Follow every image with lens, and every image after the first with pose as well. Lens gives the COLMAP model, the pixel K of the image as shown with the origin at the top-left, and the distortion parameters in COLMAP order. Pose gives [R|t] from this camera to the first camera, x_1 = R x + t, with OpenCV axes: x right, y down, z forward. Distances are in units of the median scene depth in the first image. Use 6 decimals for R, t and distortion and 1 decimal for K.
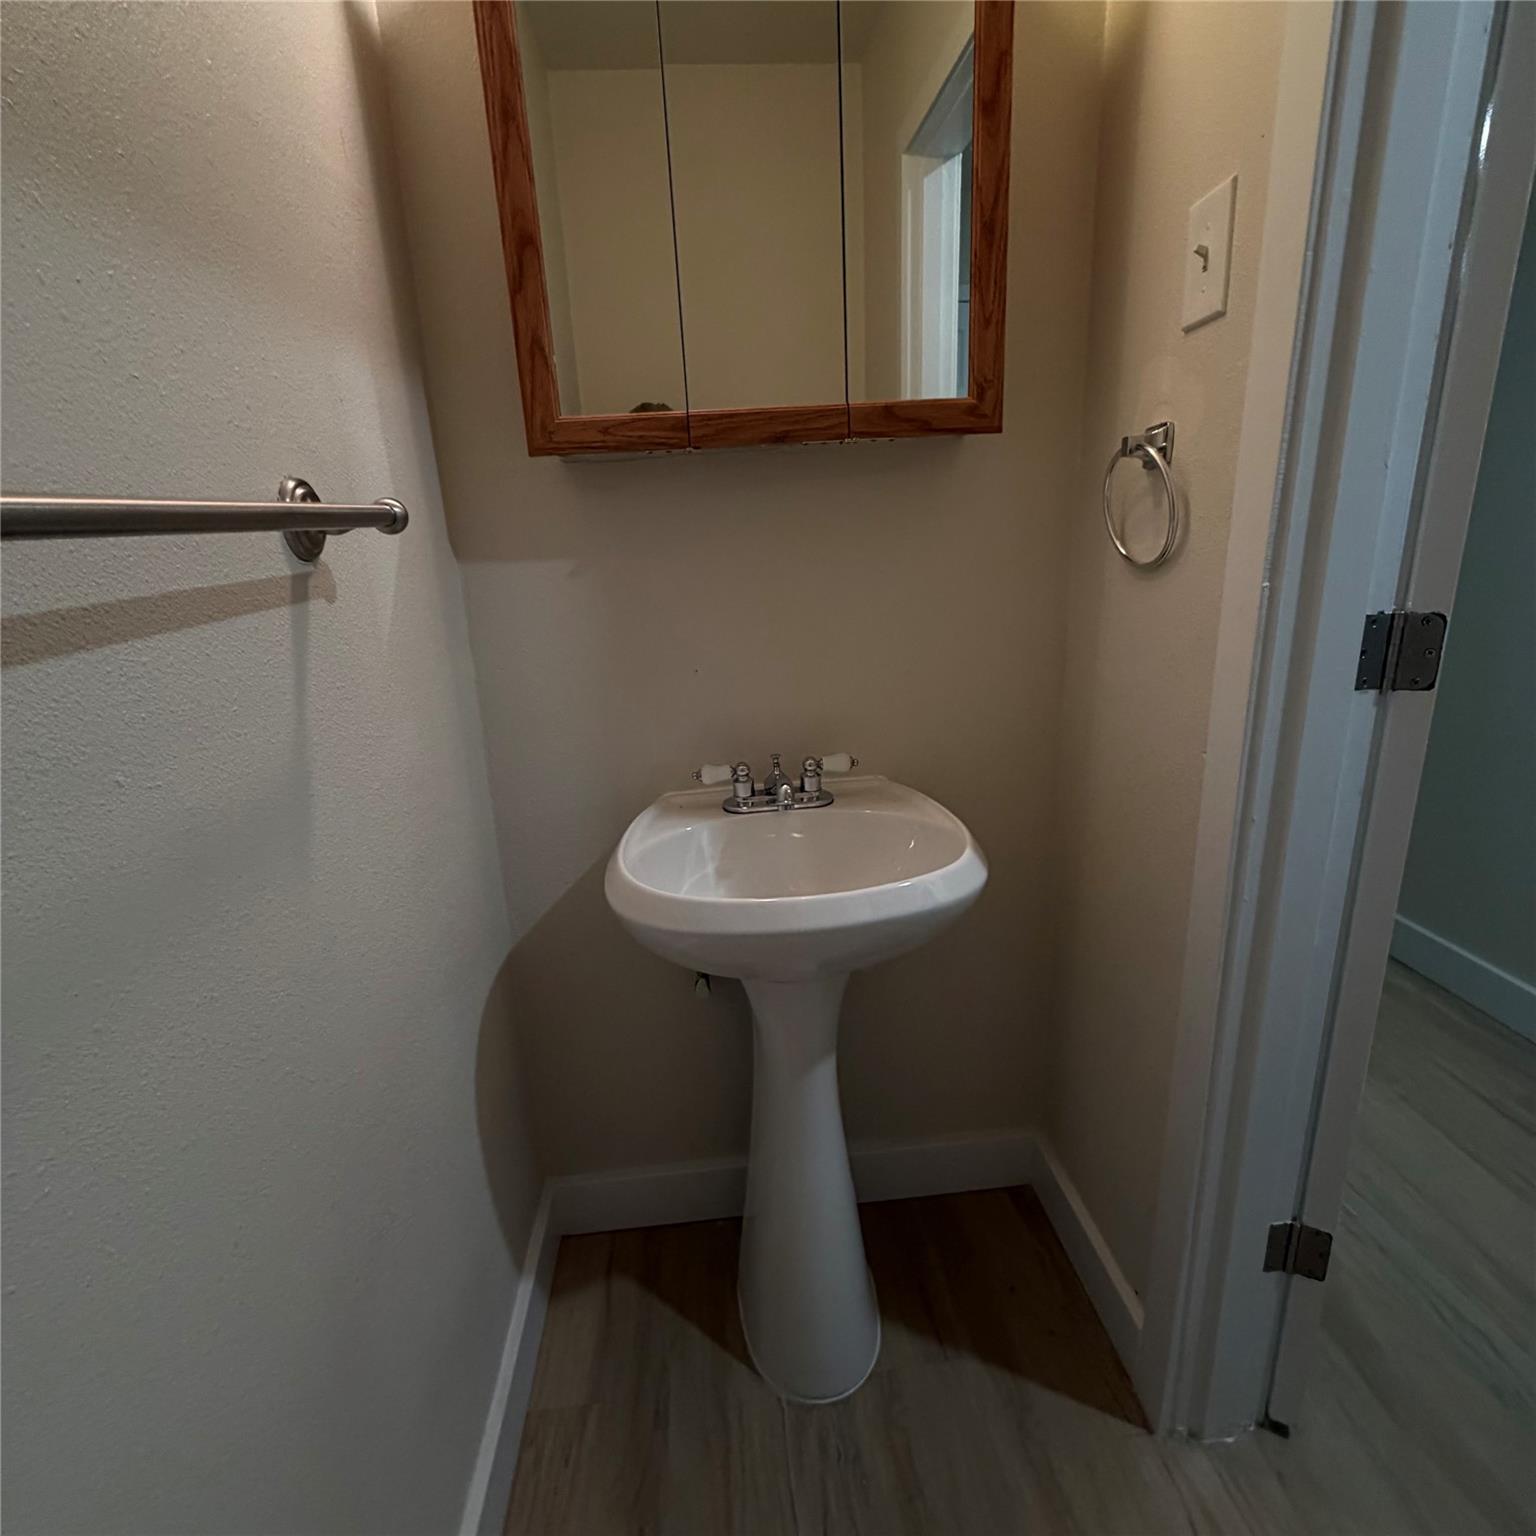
lens RADIAL K [[827.1, 0, 767.1], [0, 827.1, 764.3], [0, 0, 1]] dist [0.004237, -0.000457]
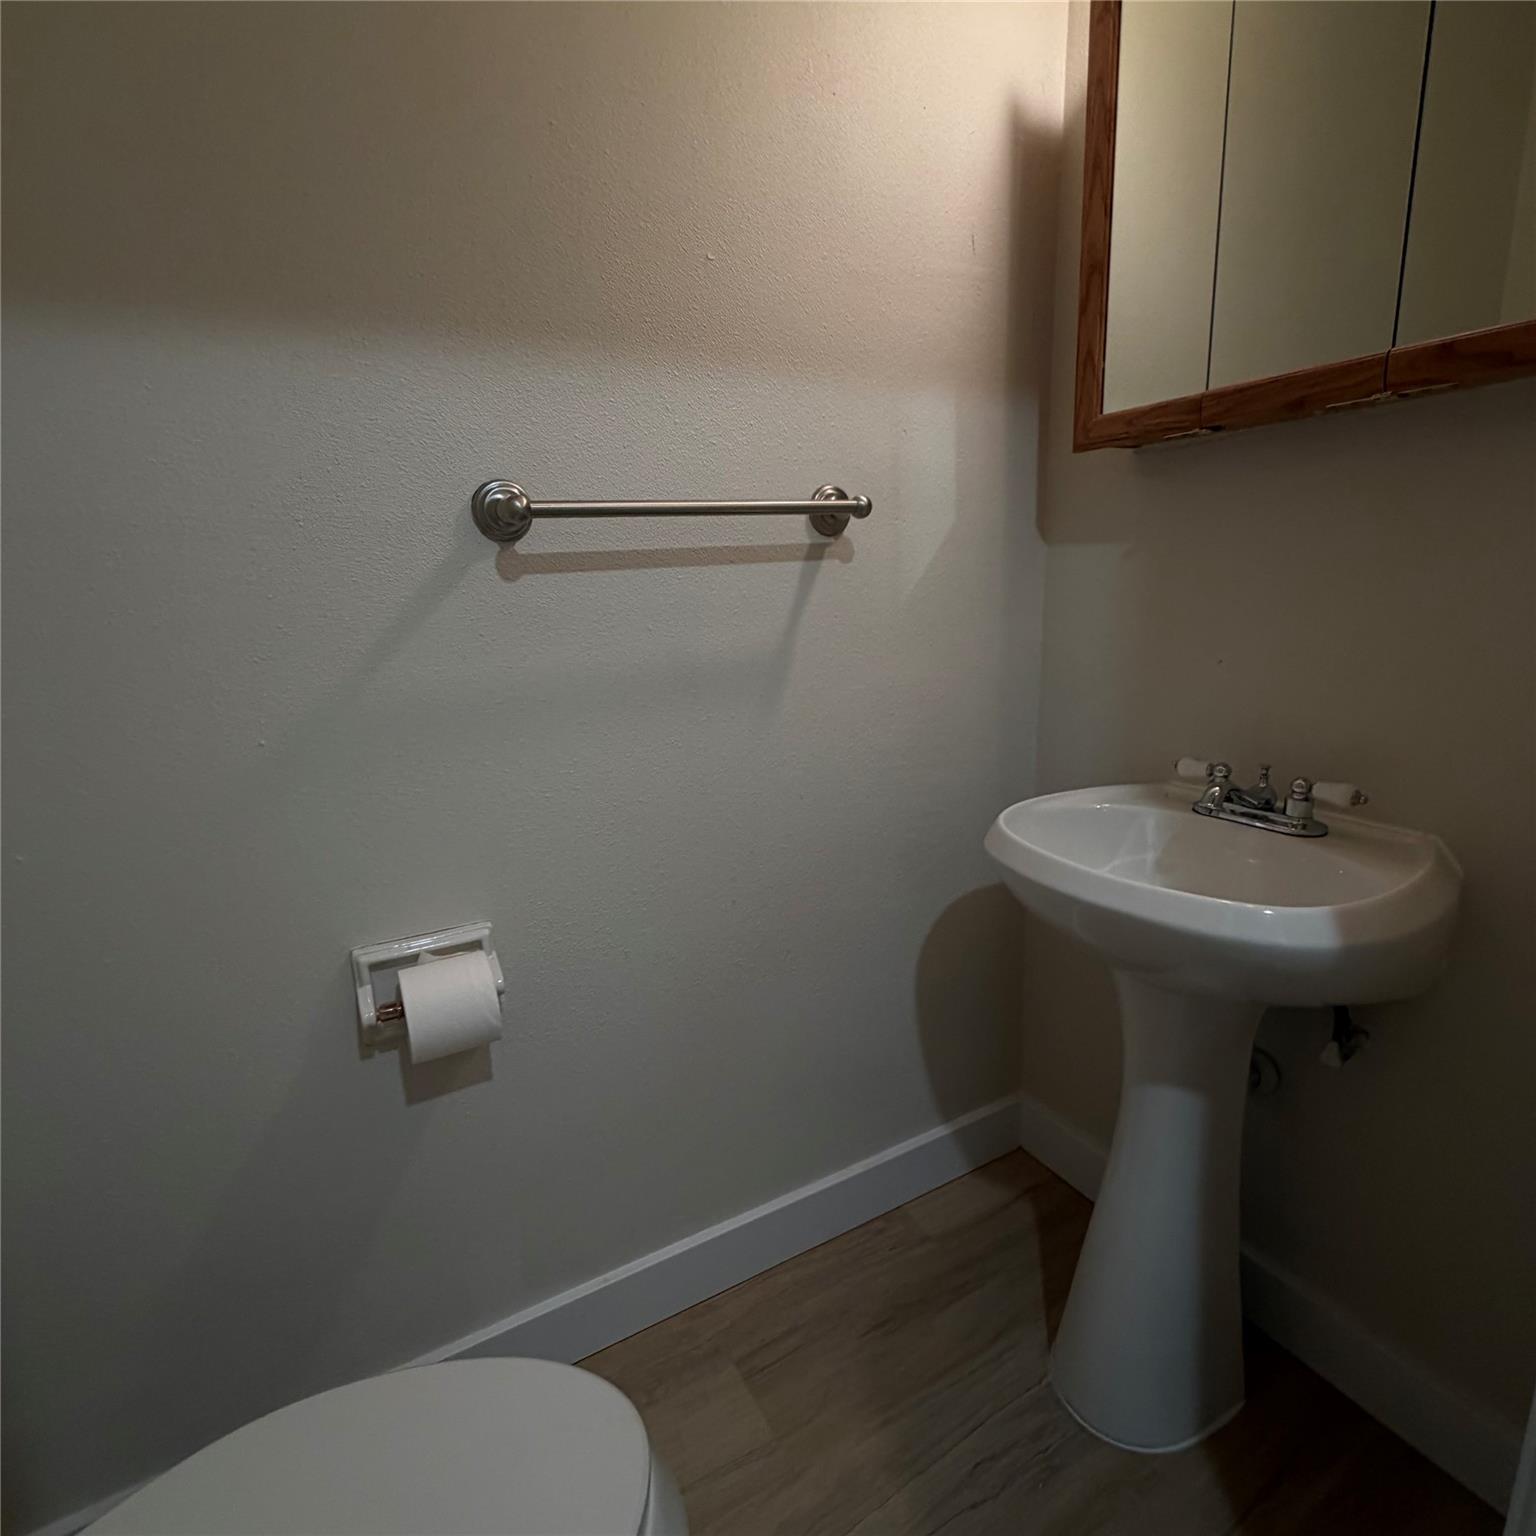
lens RADIAL K [[827.1, 0, 767.0], [0, 827.1, 768.3], [0, 0, 1]] dist [0.004237, -0.000457]
pose [[0.410585, 0.243769, -0.878633, 0.611546], [-0.242755, 0.958048, 0.152363, -0.015055], [0.878914, 0.150735, 0.452536, 0.139378]]
